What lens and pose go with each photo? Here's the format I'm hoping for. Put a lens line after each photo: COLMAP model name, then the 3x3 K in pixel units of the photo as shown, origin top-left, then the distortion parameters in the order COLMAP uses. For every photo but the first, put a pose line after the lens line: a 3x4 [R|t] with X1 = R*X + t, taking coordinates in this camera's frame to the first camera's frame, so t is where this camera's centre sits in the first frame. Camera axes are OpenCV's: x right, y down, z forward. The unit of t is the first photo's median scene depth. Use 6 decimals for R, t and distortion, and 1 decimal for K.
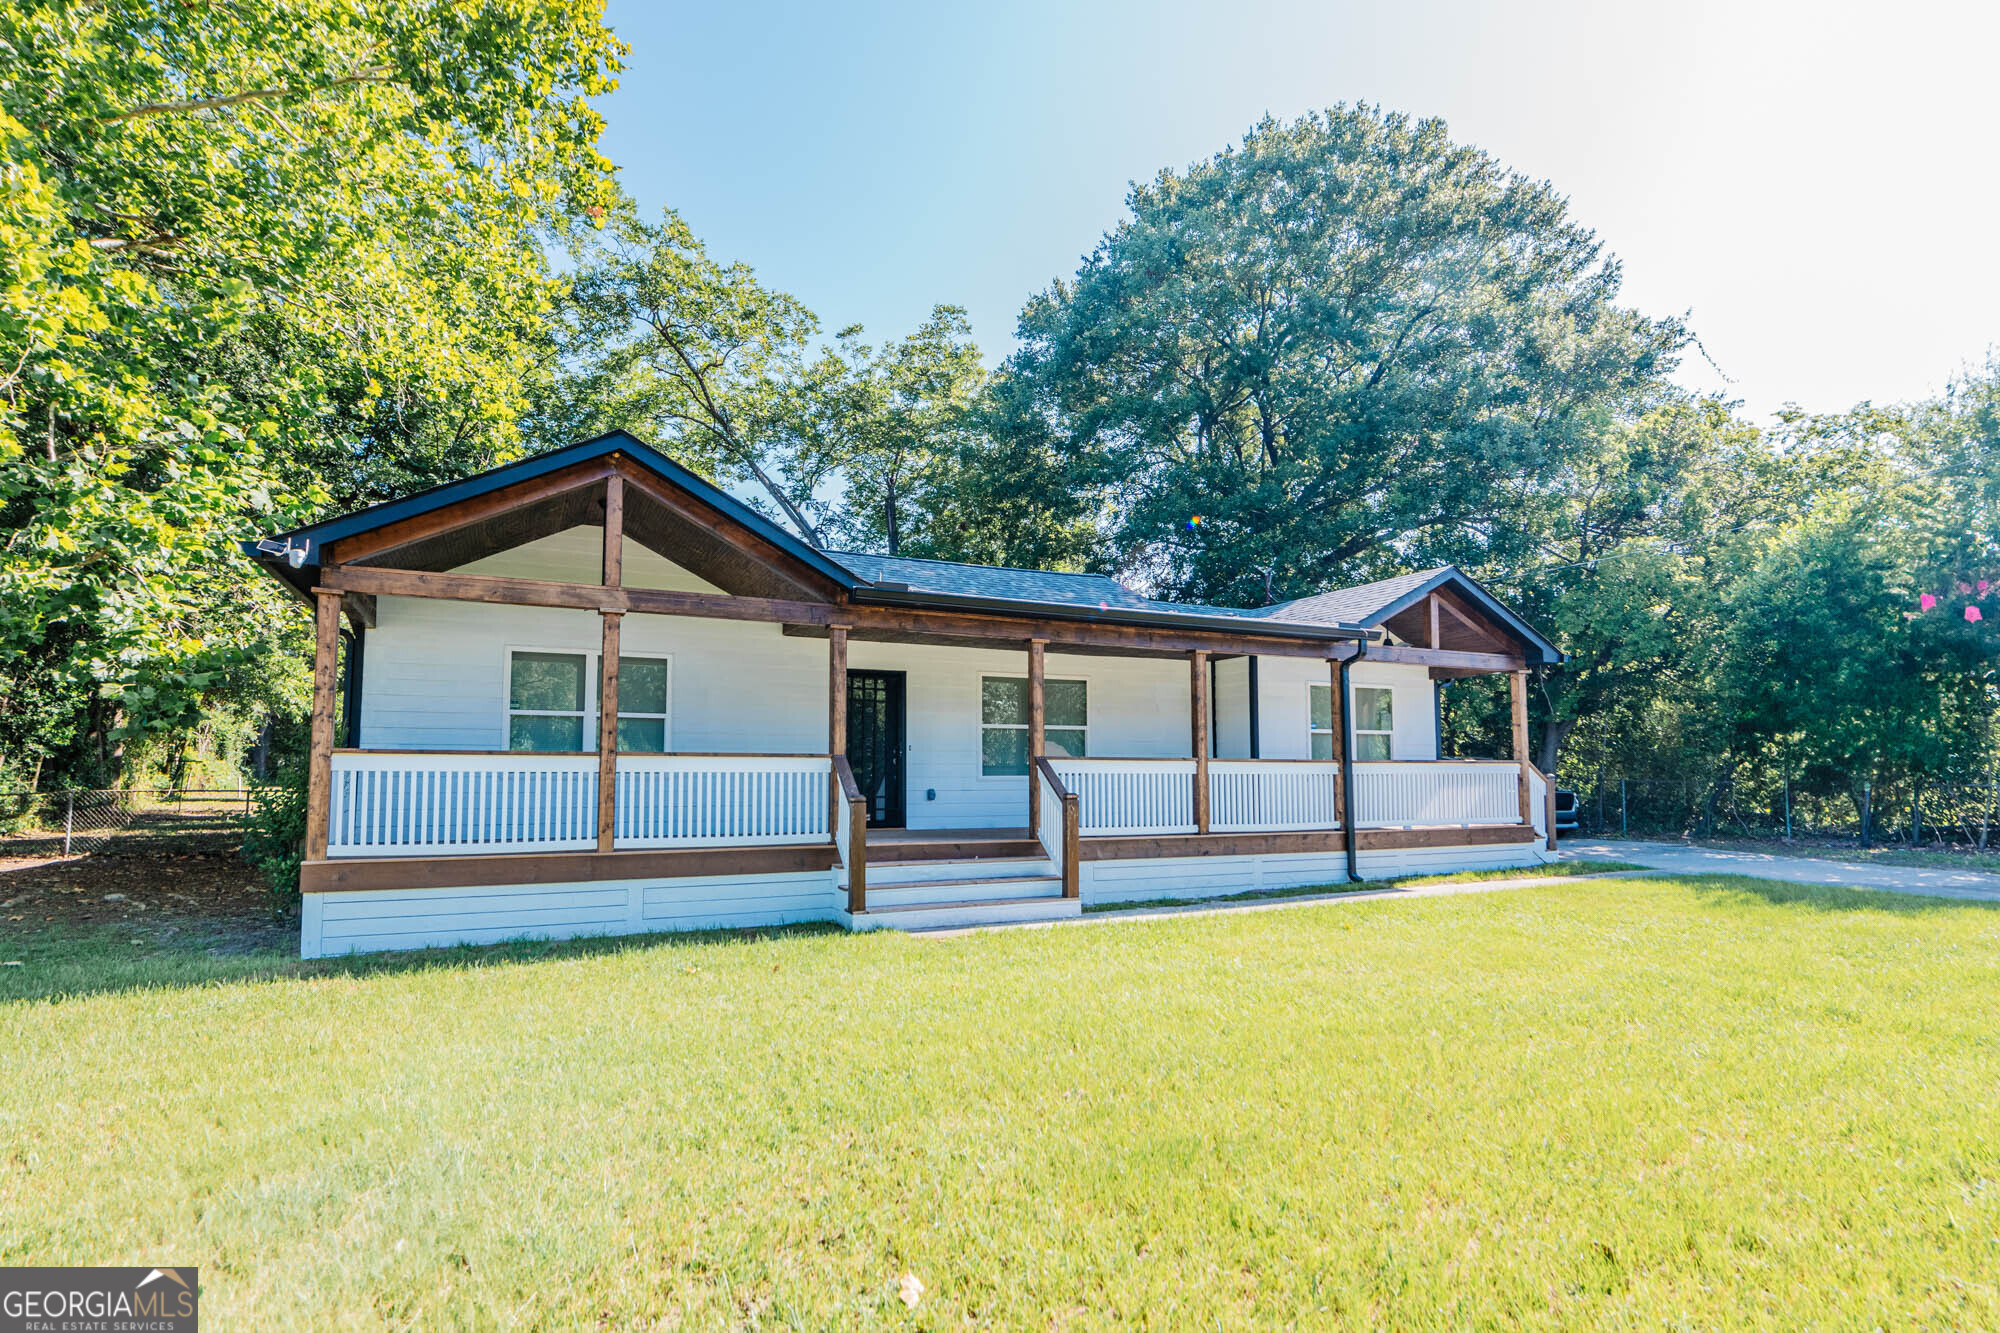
lens RADIAL K [[895.6, 0, 1000.0], [0, 895.6, 666.5], [0, 0, 1]] dist [0.000711, -0.000228]
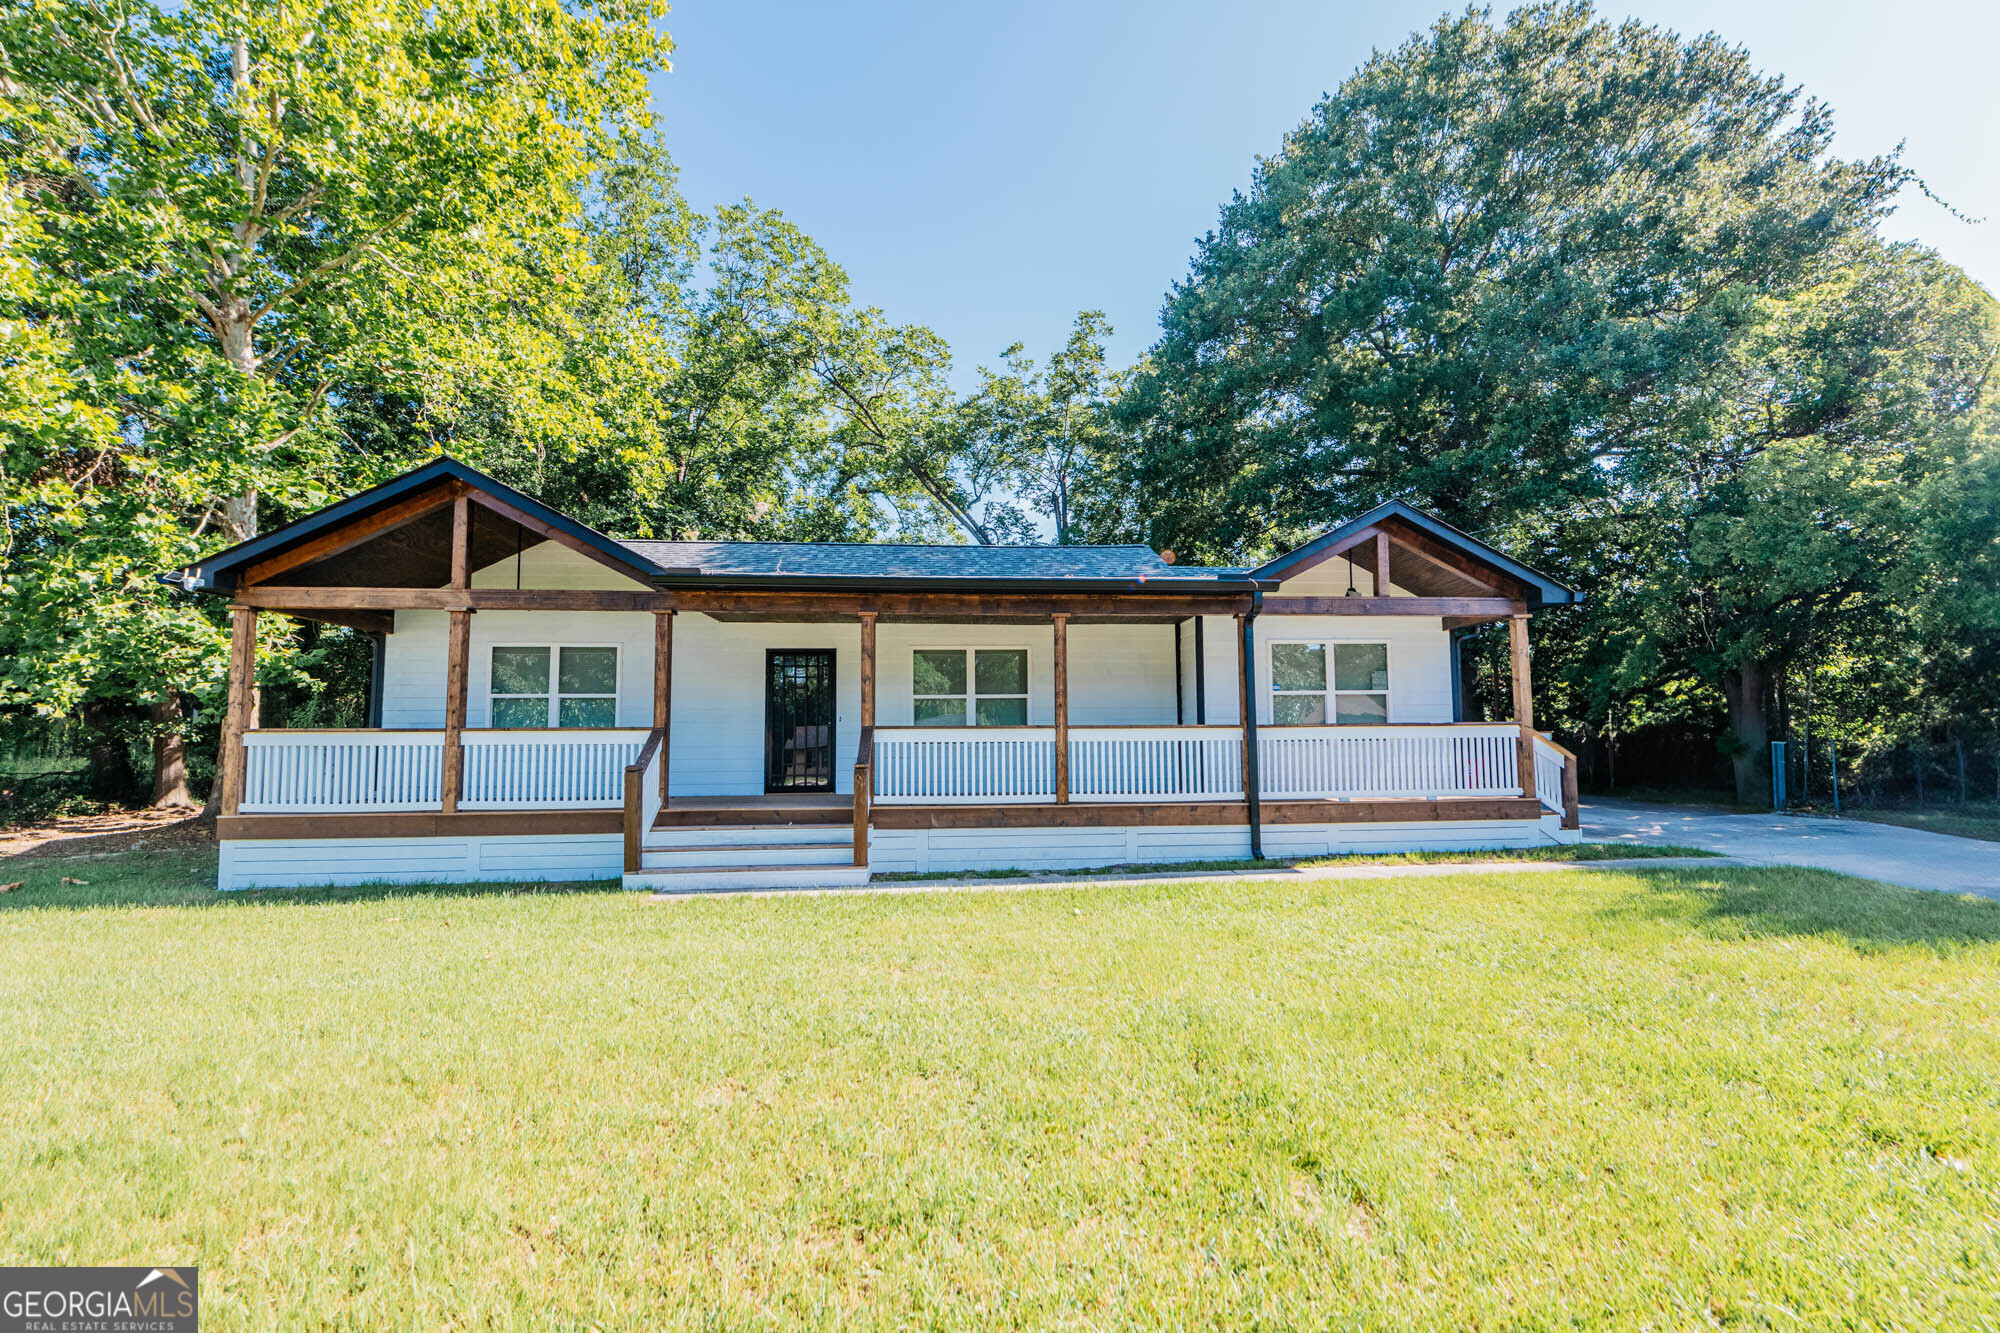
lens RADIAL K [[788.1, 0, 1009.5], [0, 788.1, 653.3], [0, 0, 1]] dist [-0.000806, 0.000140]
pose [[0.947325, -0.043802, -0.317264, 0.397053], [0.046613, 0.998912, 0.001270, 0.019132], [0.316863, -0.015992, 0.948337, 0.161415]]
